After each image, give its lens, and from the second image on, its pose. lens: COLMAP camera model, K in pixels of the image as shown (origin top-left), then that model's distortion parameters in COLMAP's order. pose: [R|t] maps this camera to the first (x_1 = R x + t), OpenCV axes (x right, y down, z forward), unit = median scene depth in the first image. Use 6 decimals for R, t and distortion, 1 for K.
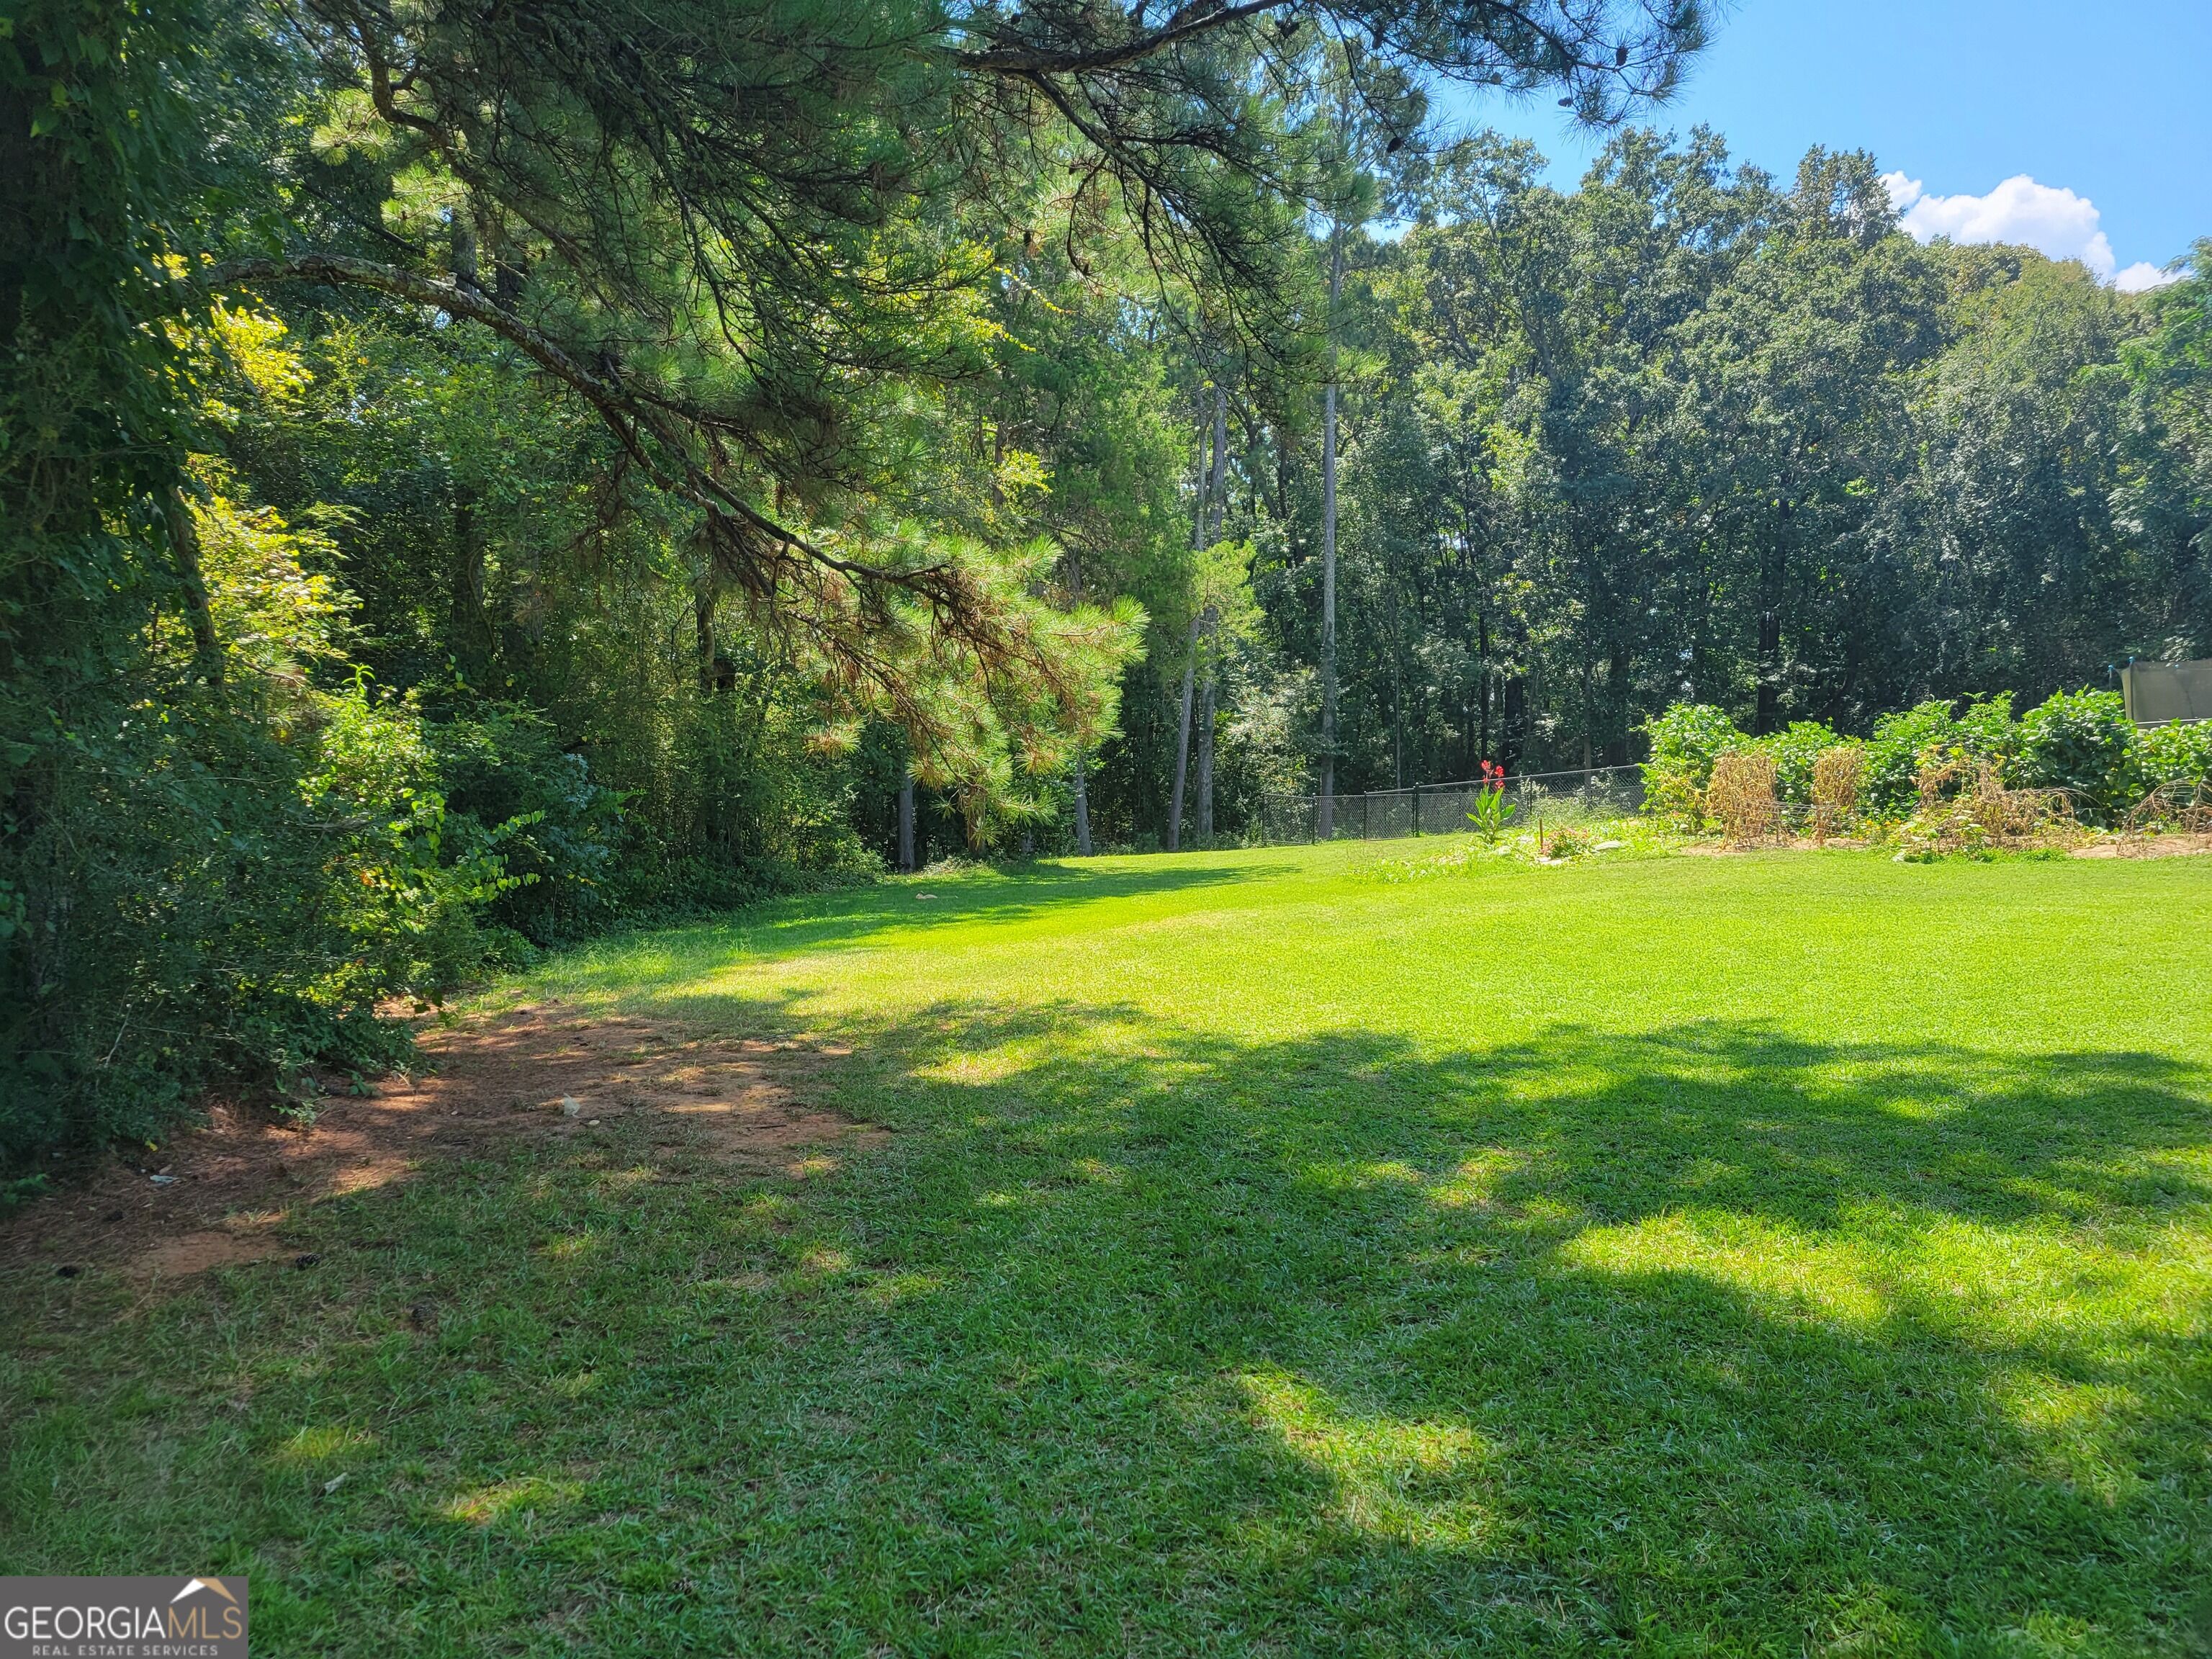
lens RADIAL K [[1662.9, 0, 1107.5], [0, 1662.9, 831.7], [0, 0, 1]] dist [0.052143, -0.029800]
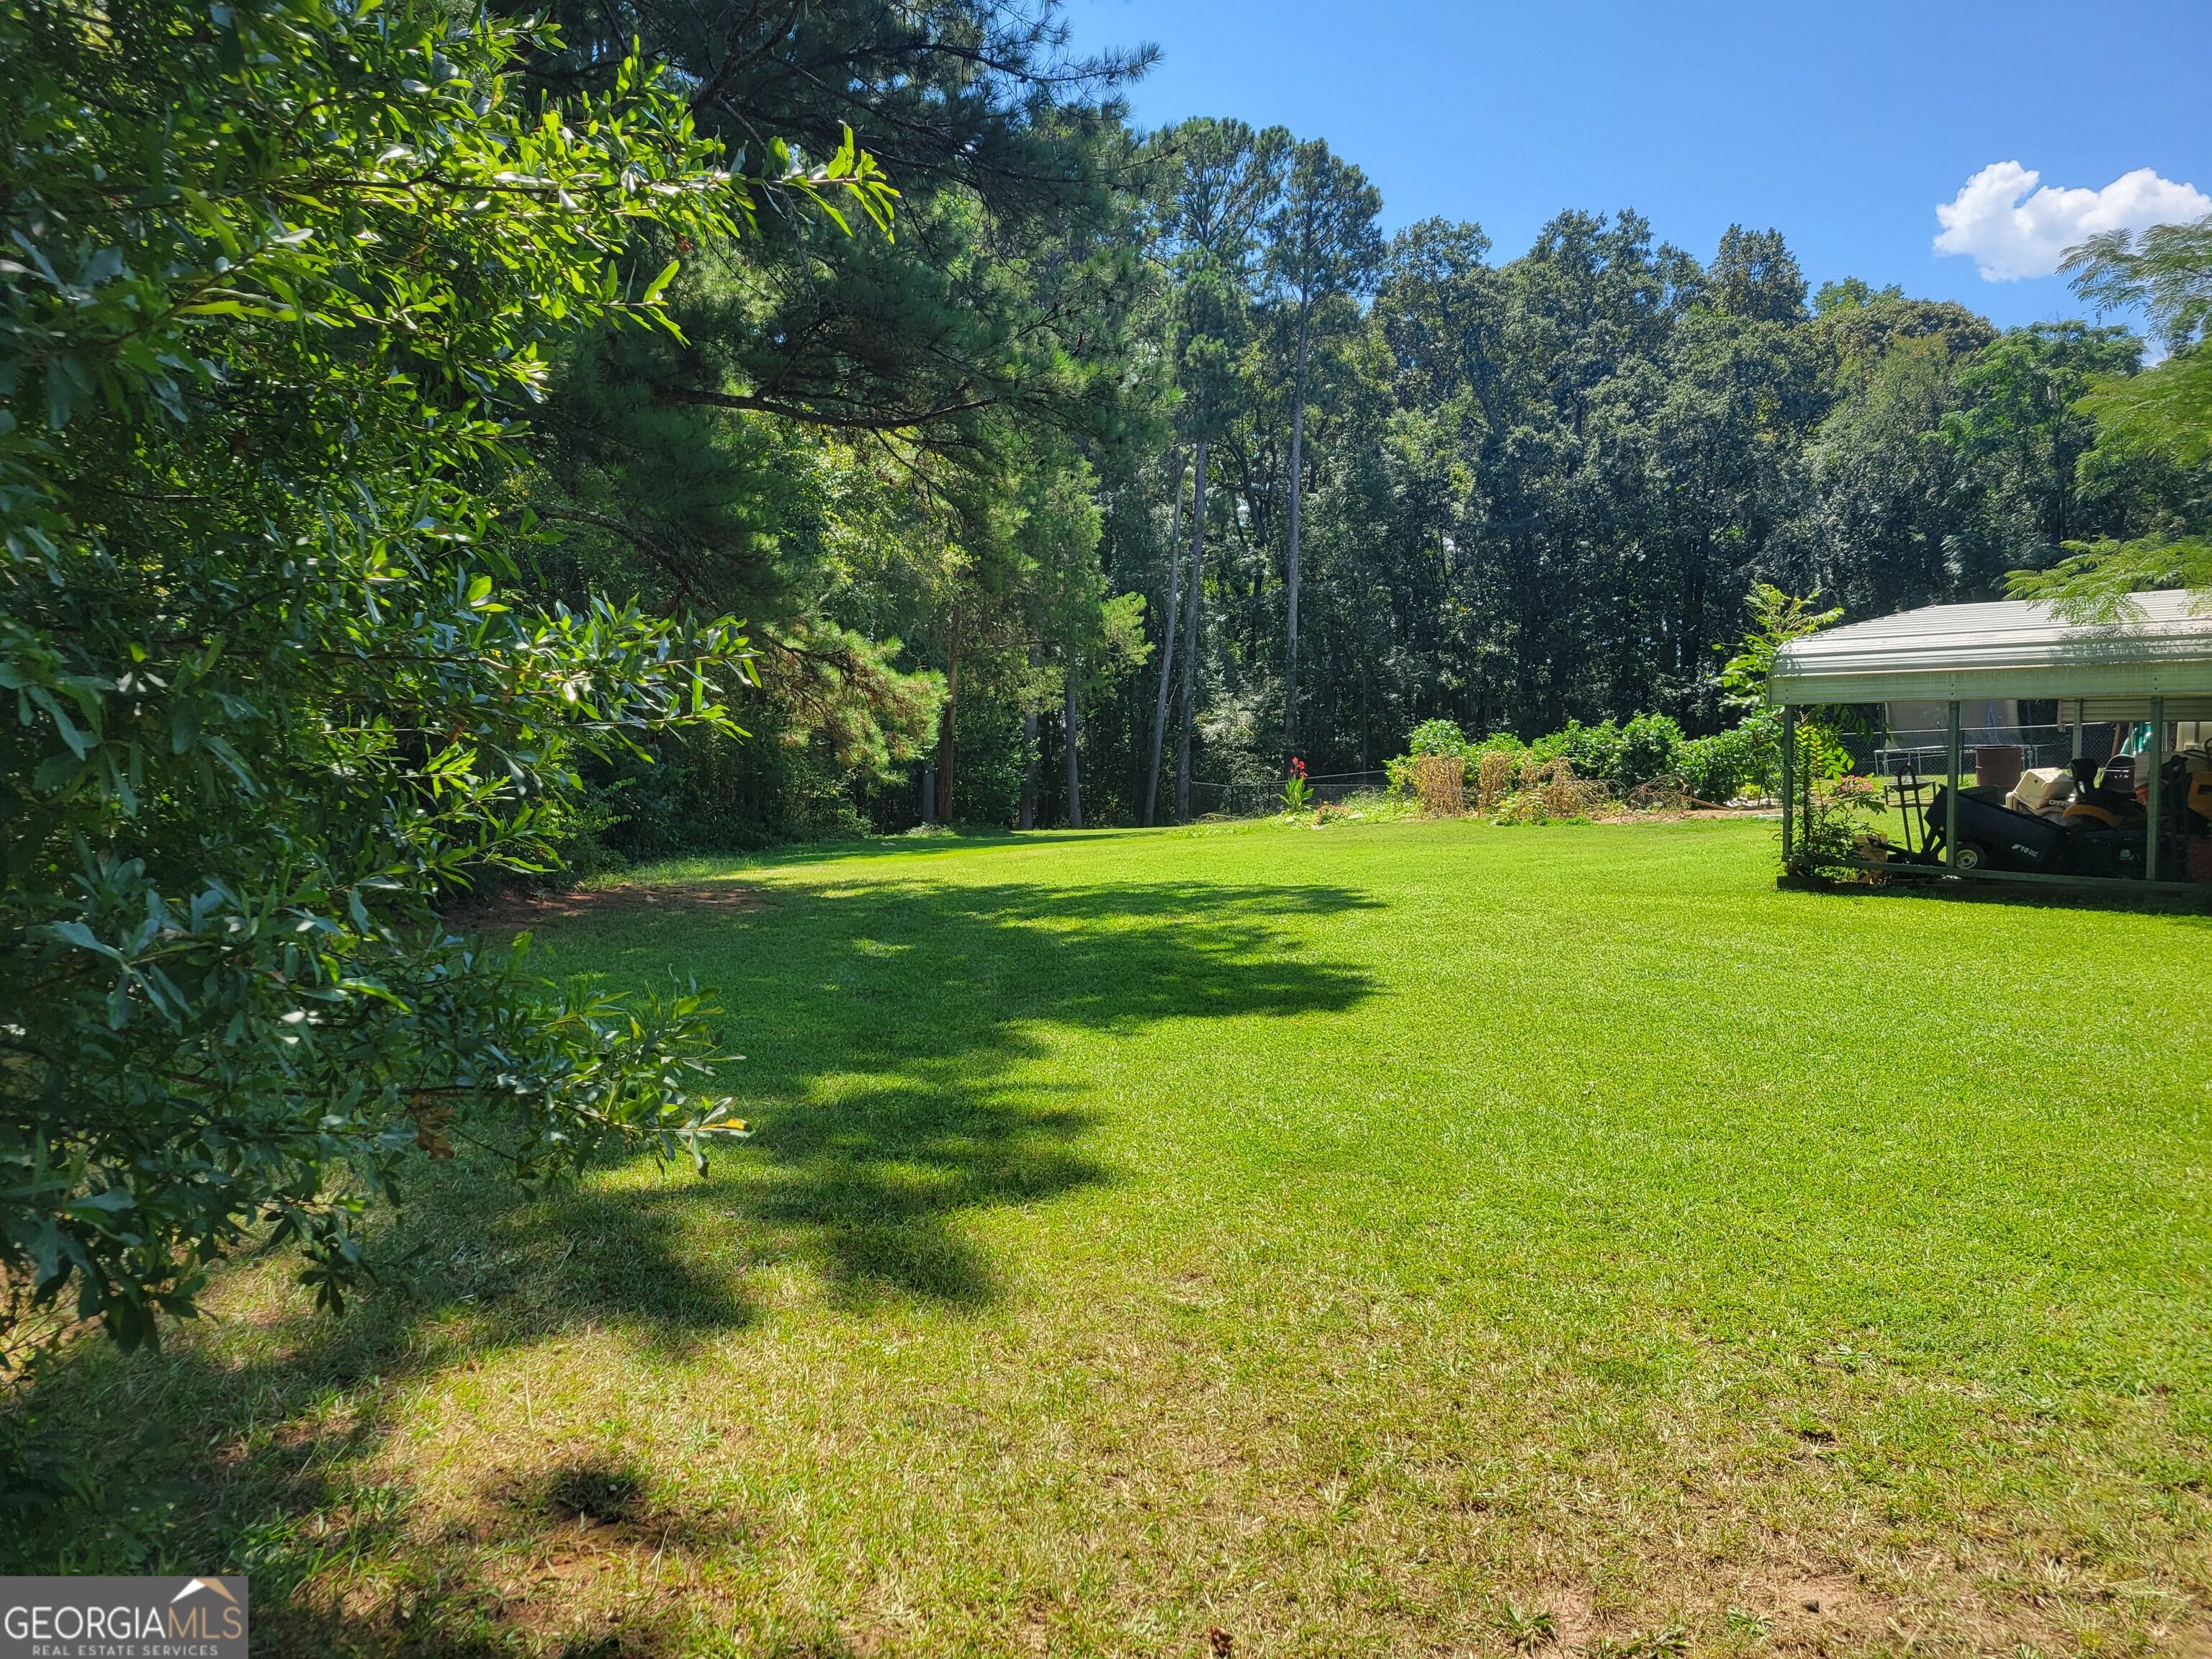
lens RADIAL K [[1662.9, 0, 1107.5], [0, 1662.9, 831.7], [0, 0, 1]] dist [0.052143, -0.029800]
pose [[0.998957, 0.015504, -0.042948, 0.060162], [-0.015356, 0.999875, 0.003790, 0.007810], [0.043001, -0.003126, 0.999070, -0.187836]]
